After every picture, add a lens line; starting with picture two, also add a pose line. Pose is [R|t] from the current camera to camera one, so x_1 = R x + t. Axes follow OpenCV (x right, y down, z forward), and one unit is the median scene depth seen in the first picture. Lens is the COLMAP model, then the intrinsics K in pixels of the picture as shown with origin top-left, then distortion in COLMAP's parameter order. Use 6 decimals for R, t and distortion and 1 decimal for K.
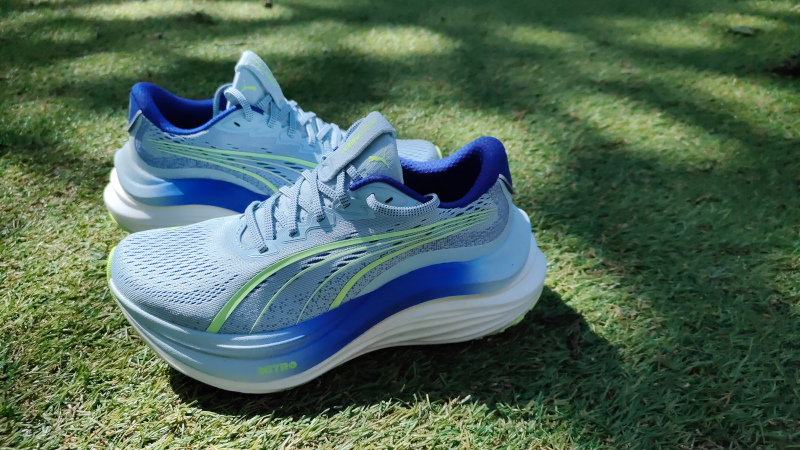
lens RADIAL K [[565.3, 0, 396.0], [0, 565.3, 242.6], [0, 0, 1]] dist [0.001740, 0.002600]
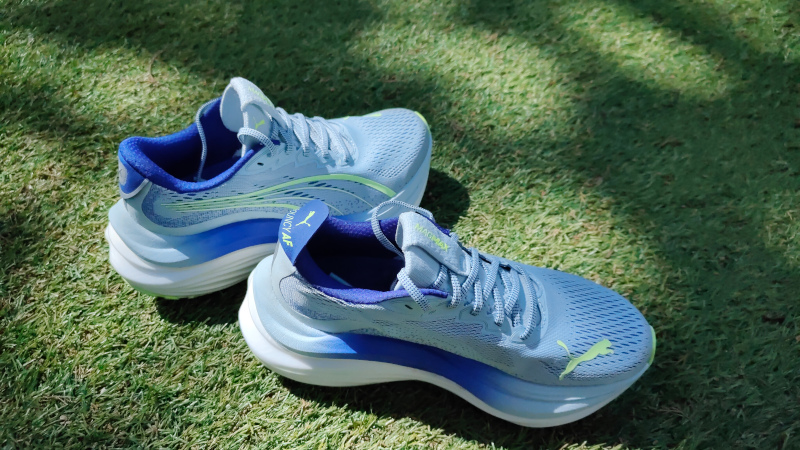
lens RADIAL K [[565.3, 0, 396.0], [0, 565.3, 242.6], [0, 0, 1]] dist [0.001740, 0.002600]
pose [[0.992068, -0.076273, 0.099915, -0.121636], [0.043625, 0.954381, 0.295387, -0.288387], [-0.117887, -0.288686, 0.950139, -0.038030]]
